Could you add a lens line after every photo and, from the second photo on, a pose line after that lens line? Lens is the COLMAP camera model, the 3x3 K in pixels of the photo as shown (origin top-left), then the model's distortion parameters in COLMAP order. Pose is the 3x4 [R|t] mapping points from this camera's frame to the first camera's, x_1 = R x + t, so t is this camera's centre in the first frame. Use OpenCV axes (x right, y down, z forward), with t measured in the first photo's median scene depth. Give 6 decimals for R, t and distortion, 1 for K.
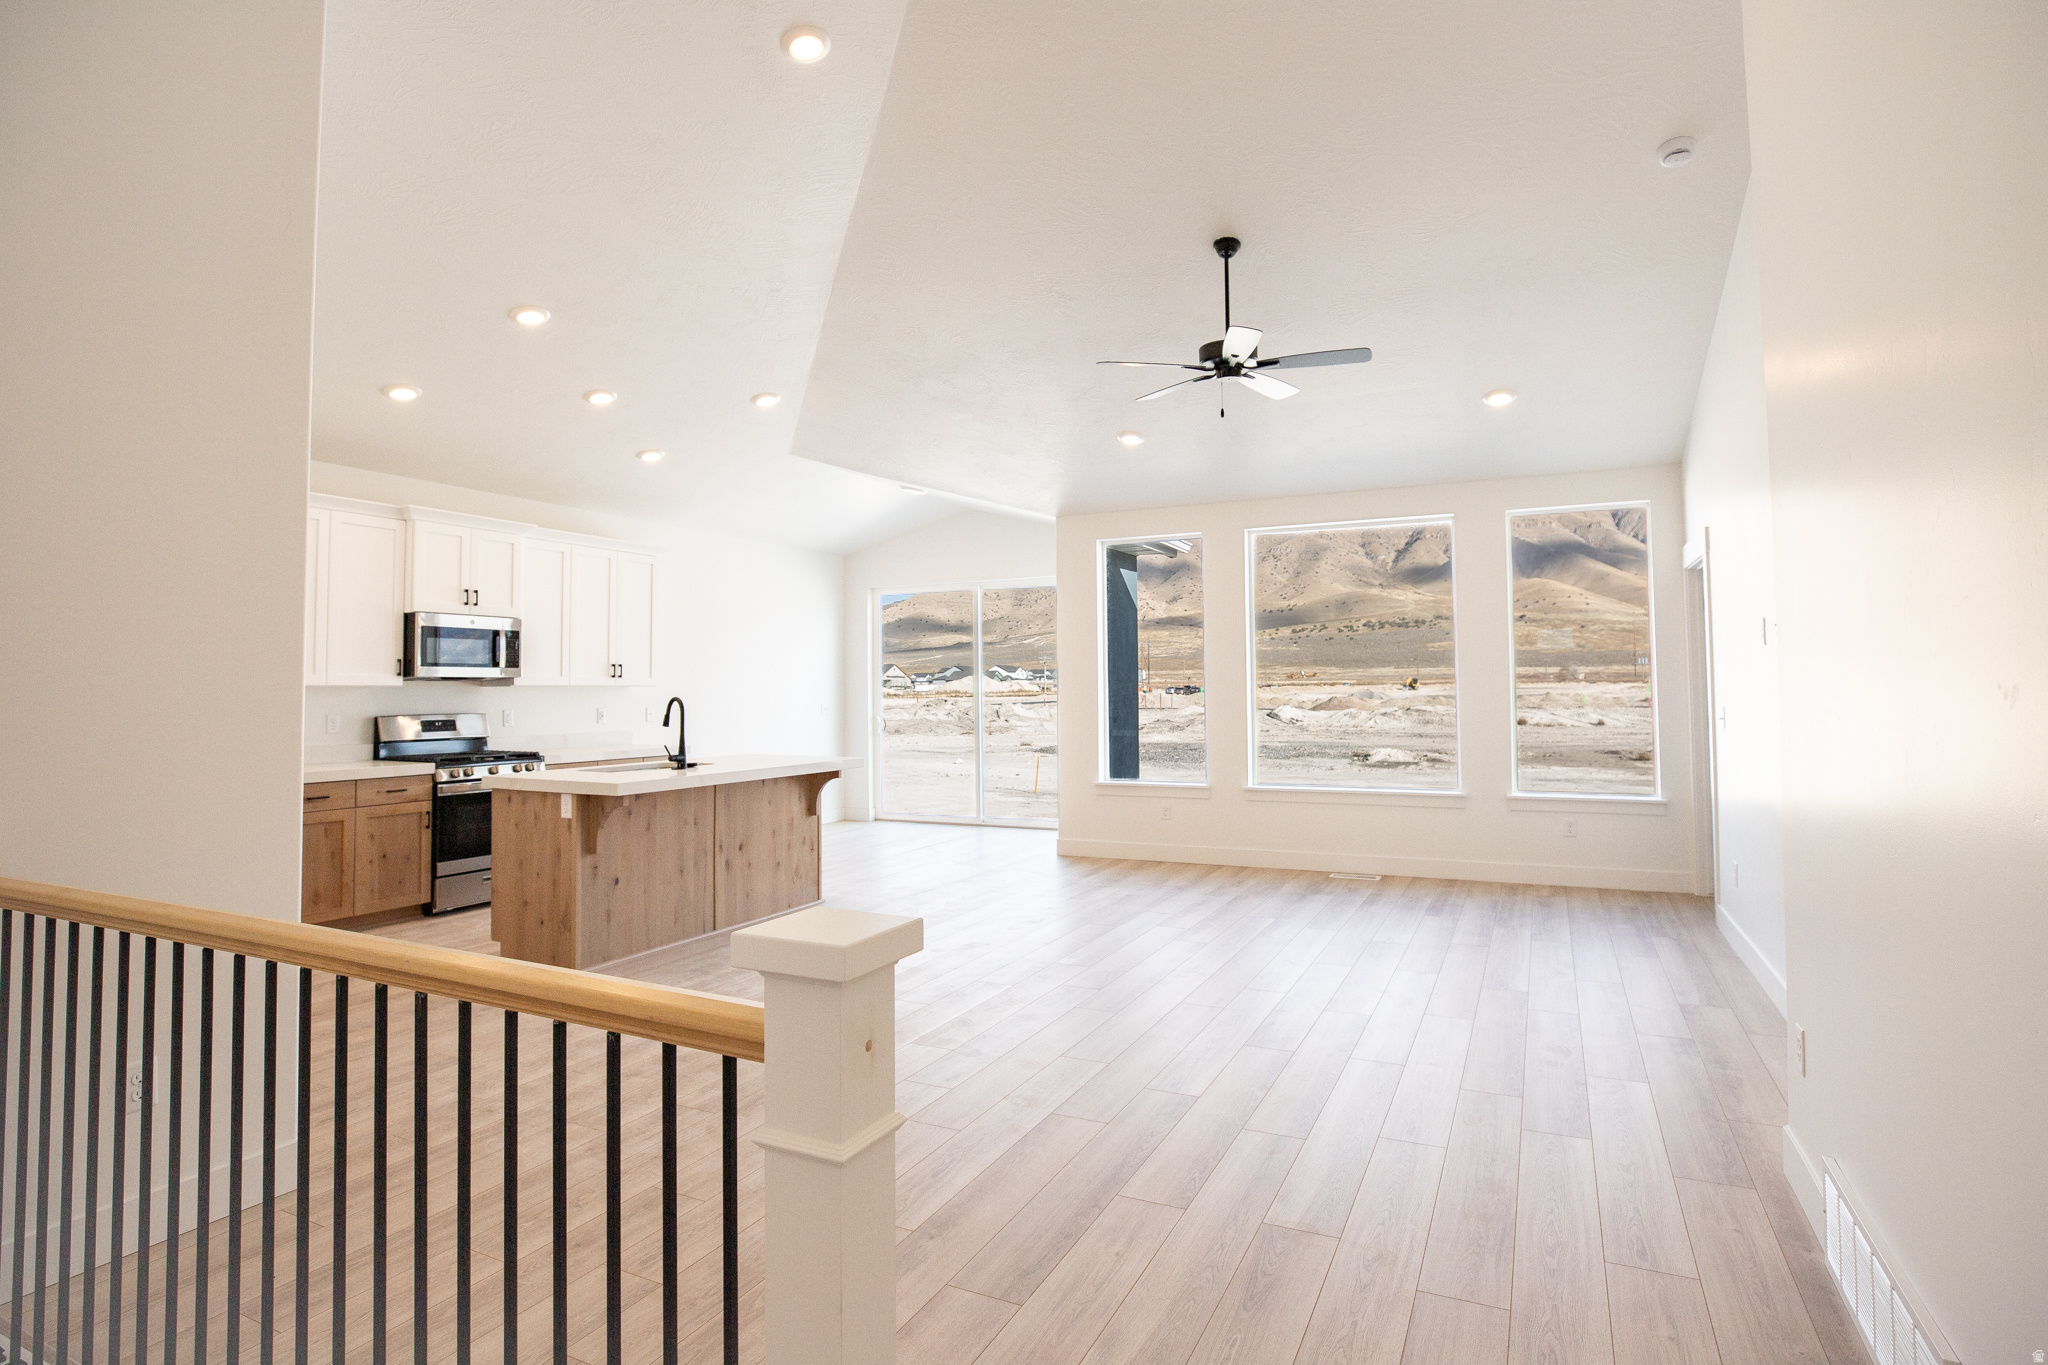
lens RADIAL K [[1056.6, 0, 1033.8], [0, 1056.6, 650.3], [0, 0, 1]] dist [0.000338, 0.018217]
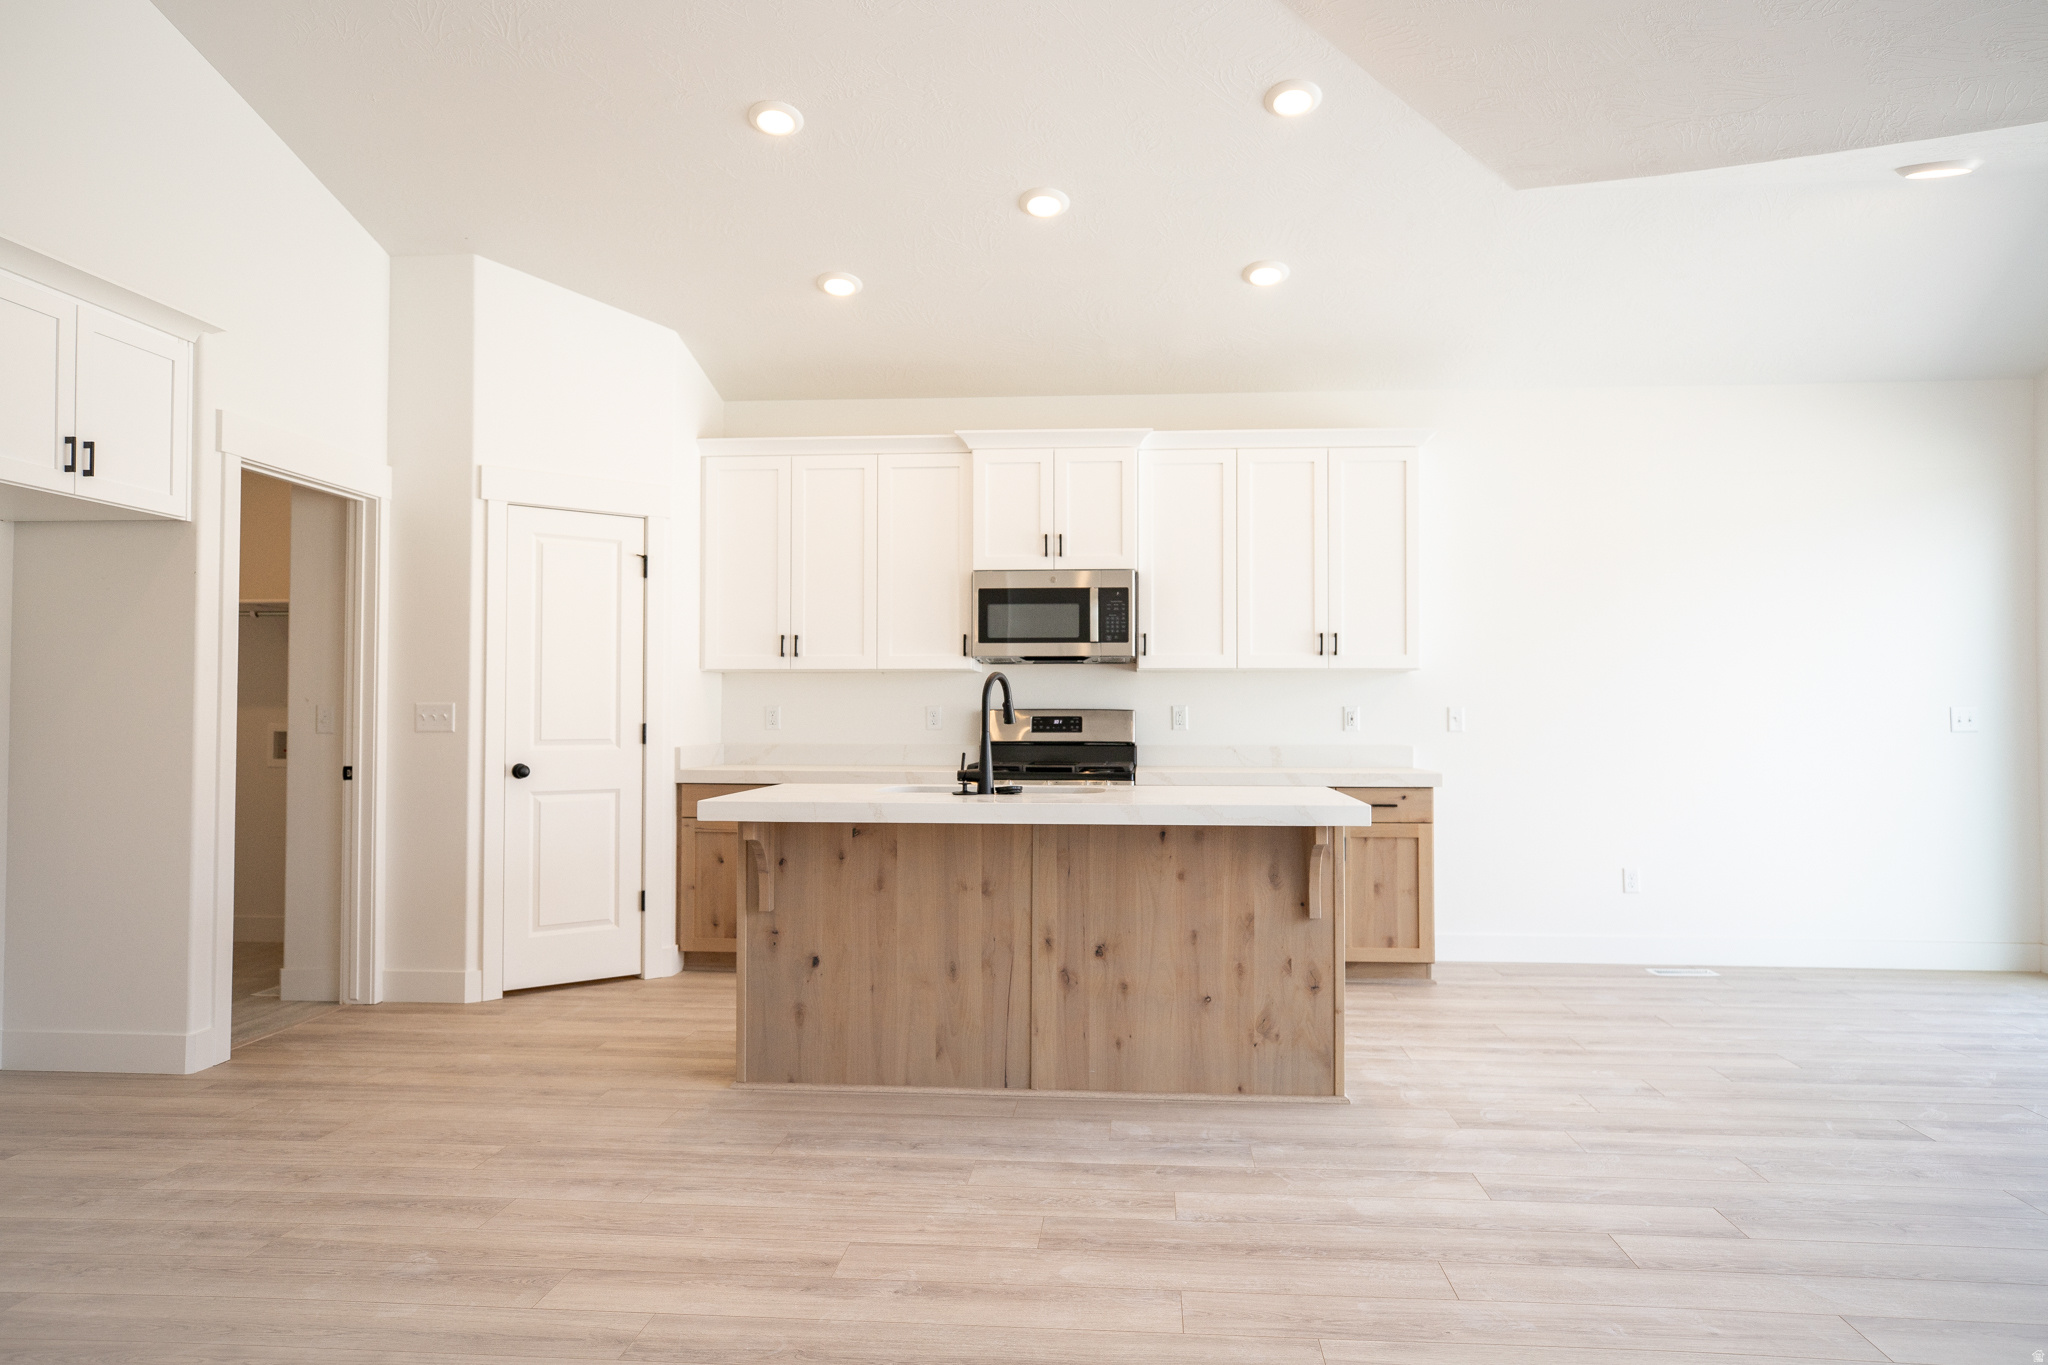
lens RADIAL K [[1358.0, 0, 1024.0], [0, 1358.0, 682.5], [0, 0, 1]] dist [-0.008633, 0.017888]
pose [[0.367094, -0.018553, -0.929999, 0.327143], [0.030879, 0.999493, -0.007750, 0.051736], [0.929671, -0.025872, 0.367481, 0.670914]]
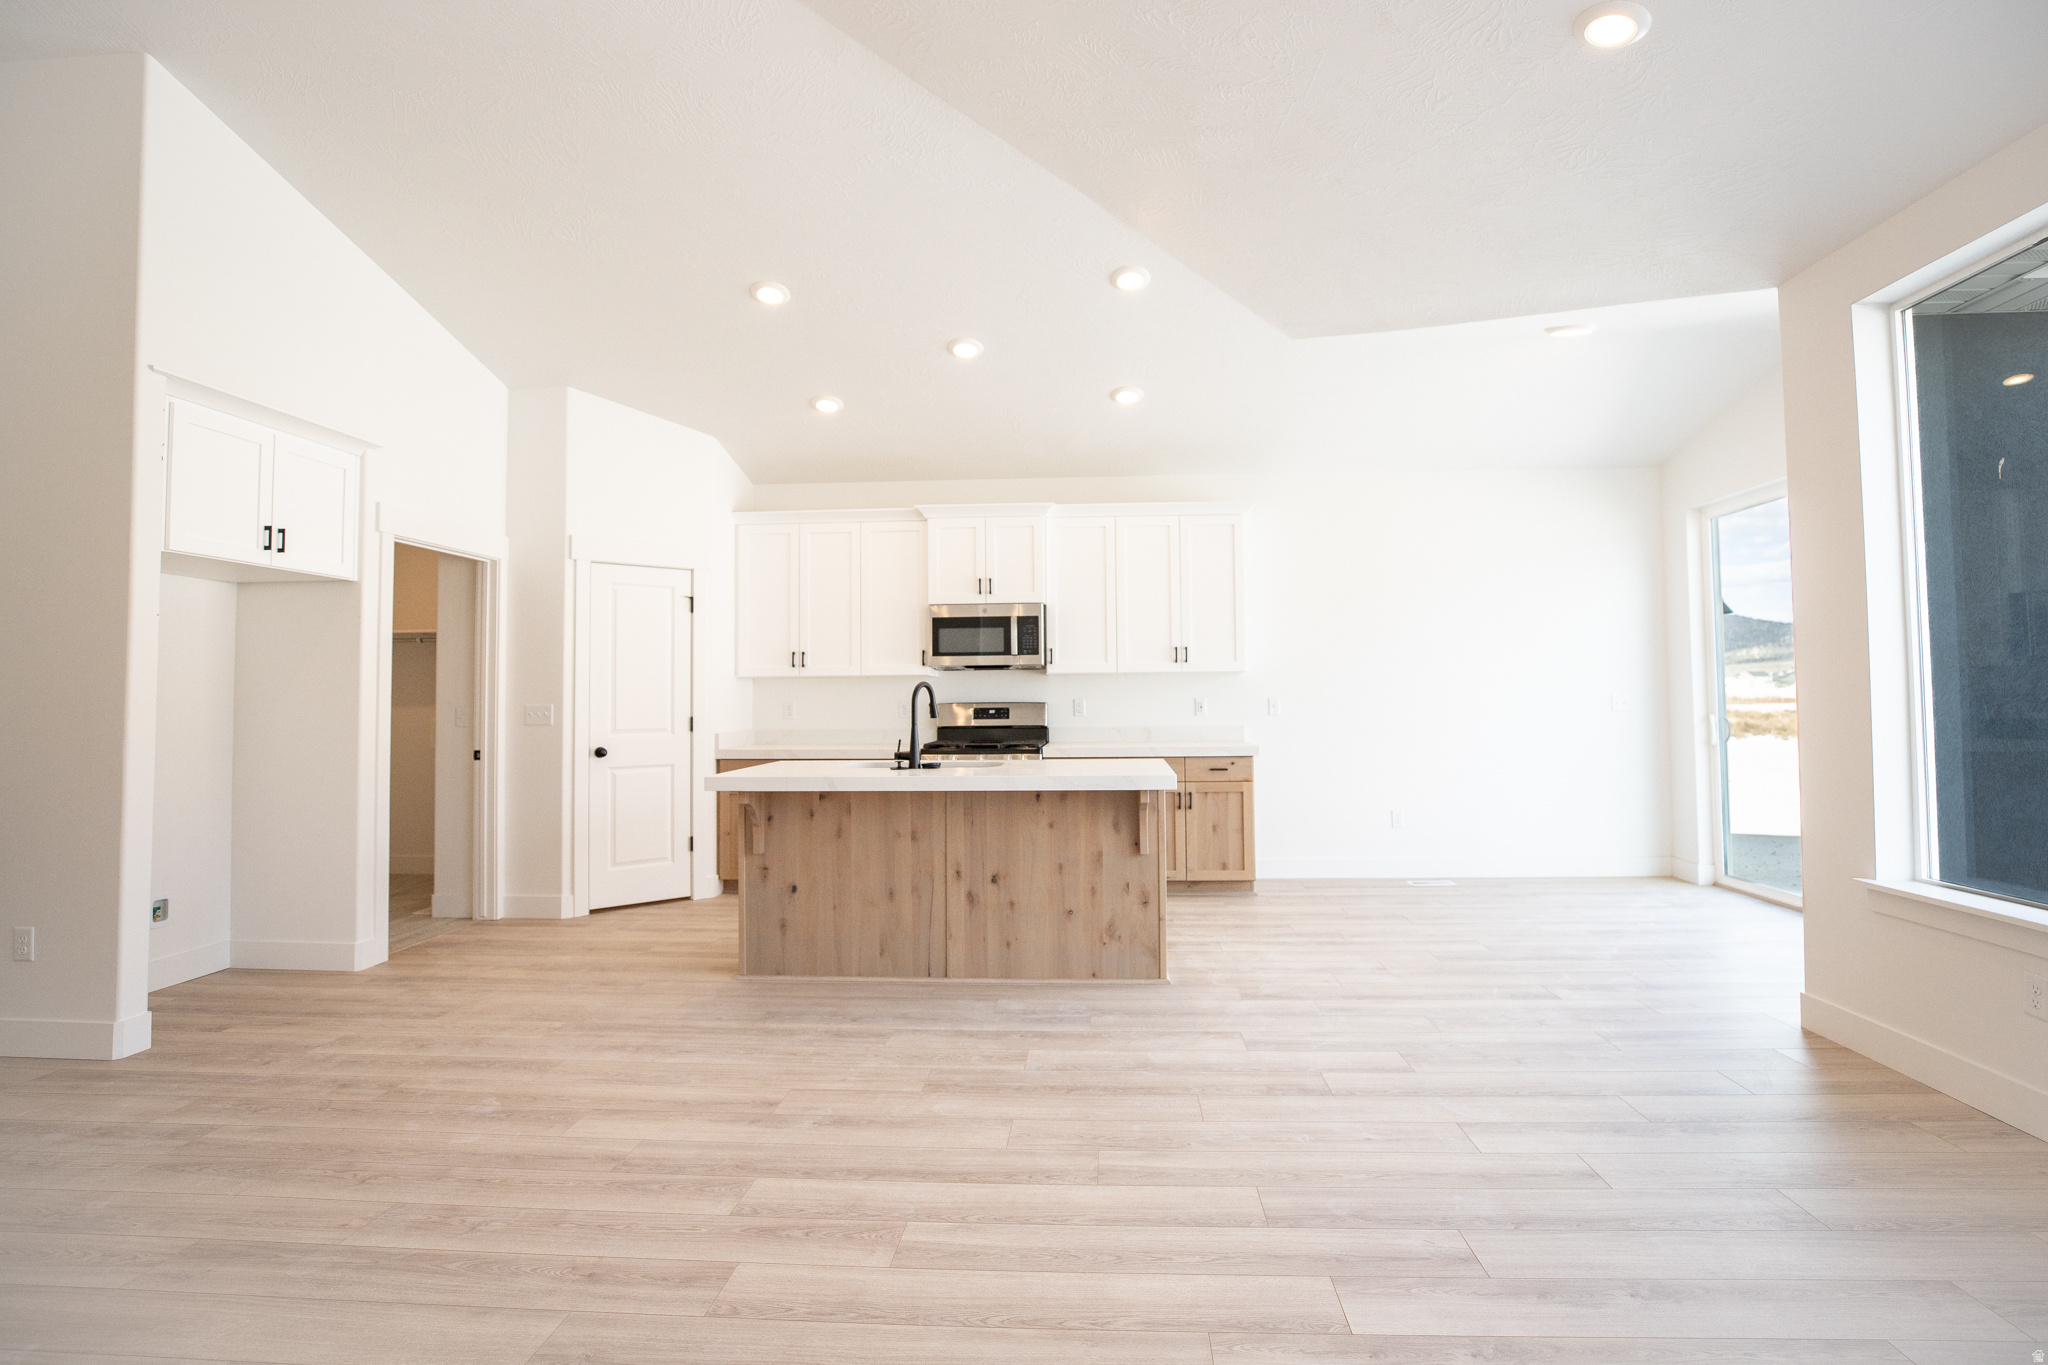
lens RADIAL K [[989.1, 0, 1043.0], [0, 989.1, 657.1], [0, 0, 1]] dist [-0.046827, 0.014608]
pose [[0.387967, -0.037307, -0.920918, 0.365875], [0.041878, 0.998862, -0.022822, 0.043006], [0.920721, -0.029712, 0.389088, 0.714767]]
